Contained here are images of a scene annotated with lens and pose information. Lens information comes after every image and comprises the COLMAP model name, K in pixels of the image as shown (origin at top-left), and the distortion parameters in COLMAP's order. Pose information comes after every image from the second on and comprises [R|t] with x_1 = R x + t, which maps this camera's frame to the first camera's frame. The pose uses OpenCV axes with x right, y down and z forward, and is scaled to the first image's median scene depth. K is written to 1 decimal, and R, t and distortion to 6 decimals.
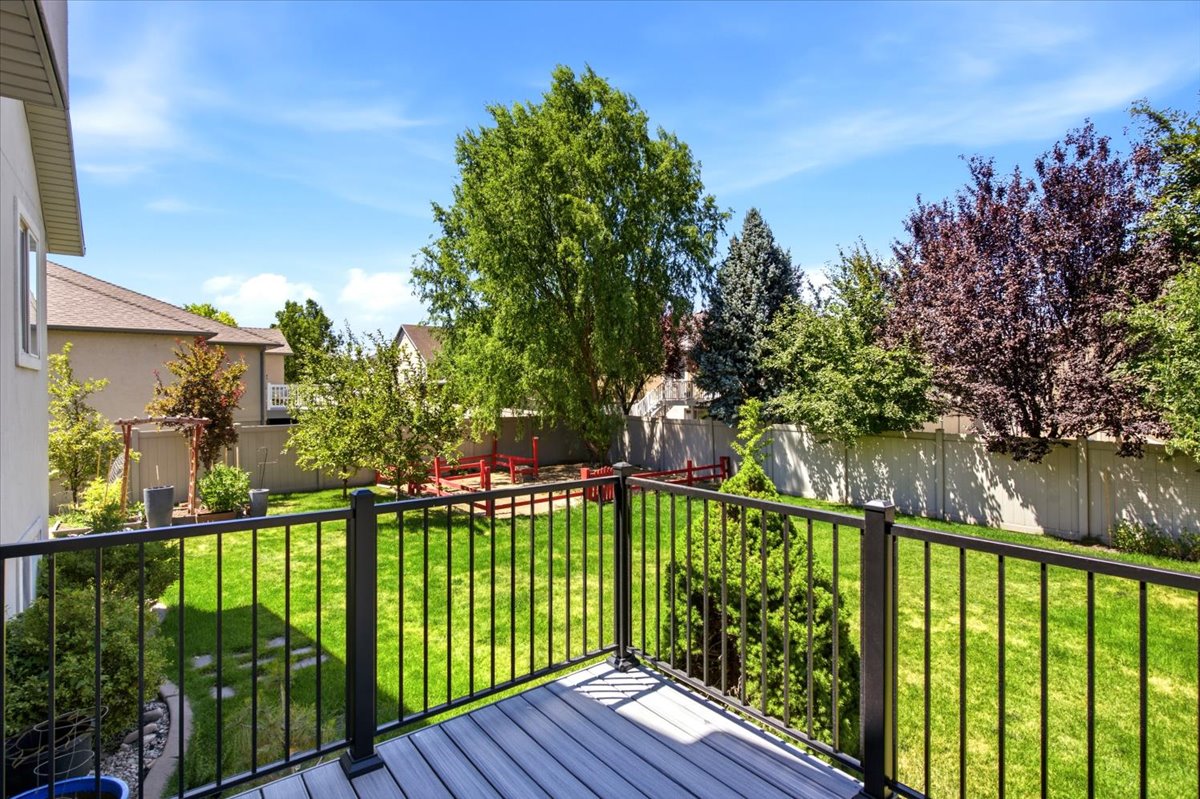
lens RADIAL K [[585.9, 0, 592.6], [0, 585.9, 385.4], [0, 0, 1]] dist [0.014704, 0.000485]
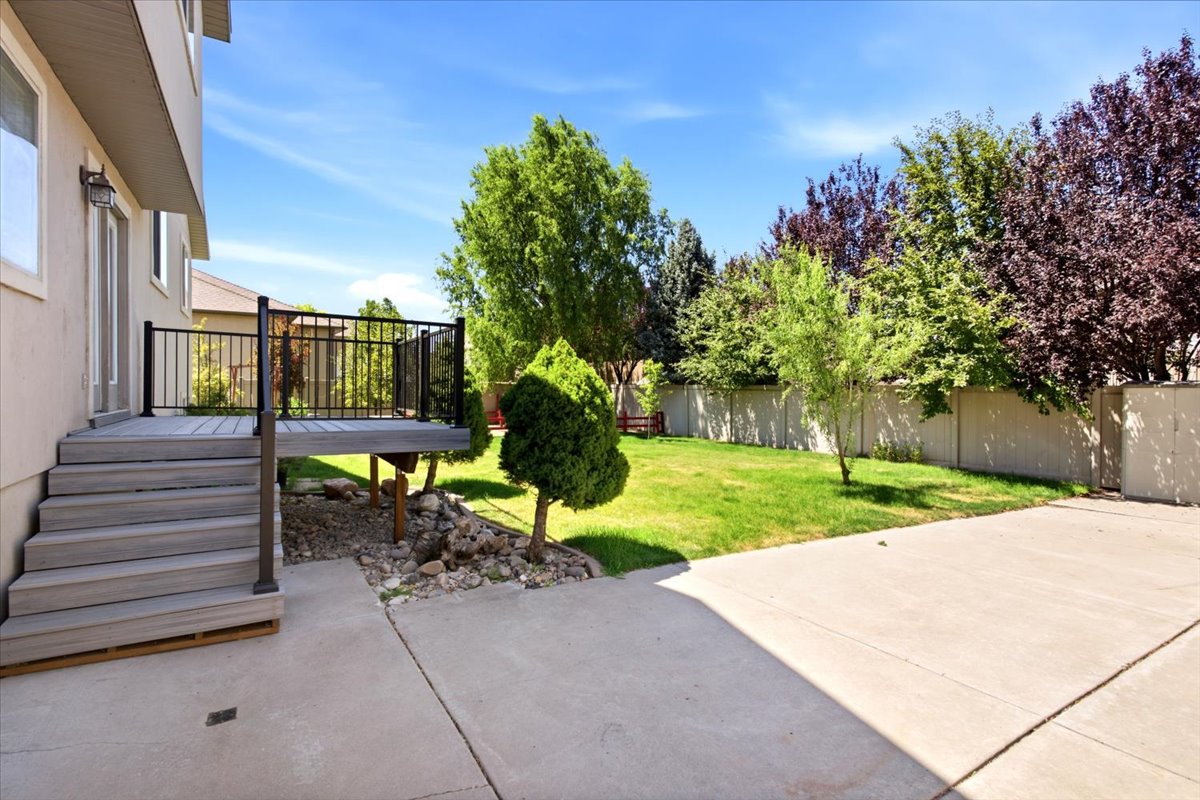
lens RADIAL K [[576.2, 0, 598.3], [0, 576.2, 399.0], [0, 0, 1]] dist [0.001697, -0.000116]
pose [[0.991699, 0.017274, -0.127413, 0.271969], [-0.014697, 0.999669, 0.021139, 0.073993], [0.127736, -0.019091, 0.991624, -0.299113]]
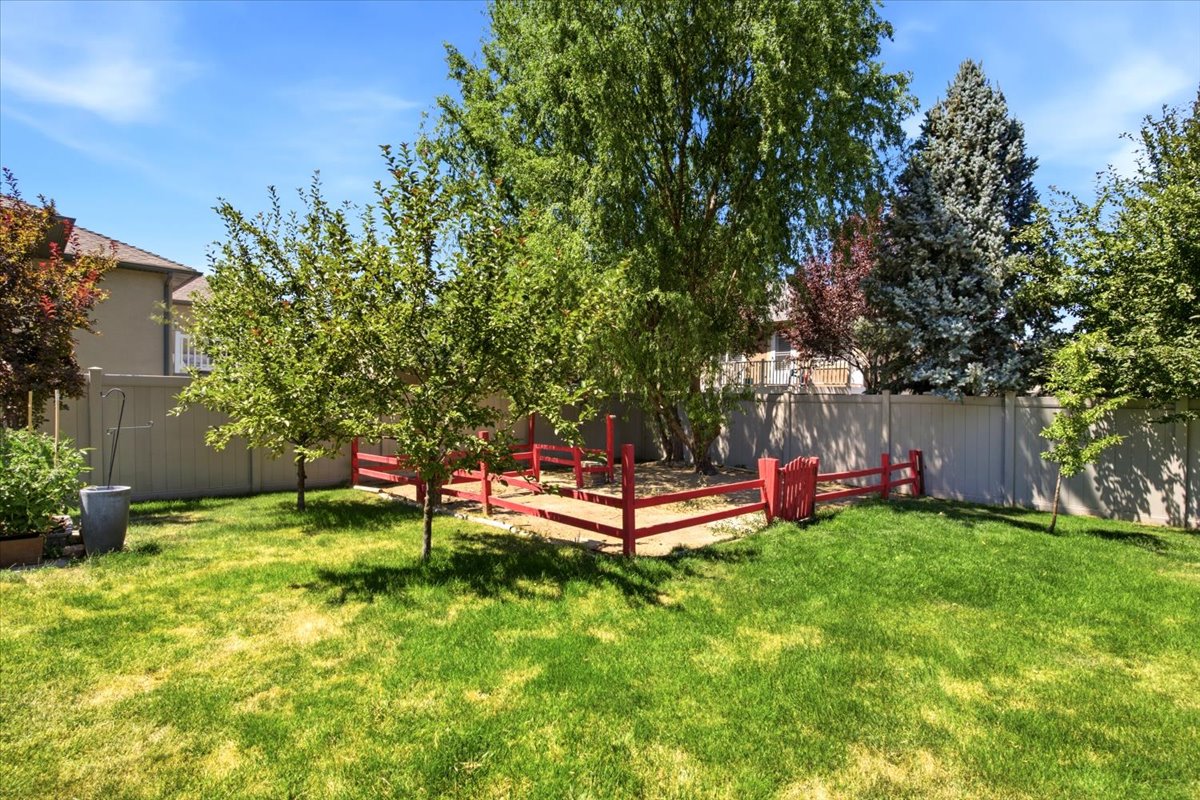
lens RADIAL K [[611.5, 0, 600.0], [0, 611.5, 400.0], [0, 0, 1]] dist [0.003248, 0.000720]
pose [[0.997235, 0.022972, 0.070672, -0.177596], [-0.023614, 0.999687, 0.008264, 0.075759], [-0.070460, -0.009910, 0.997465, 0.394404]]
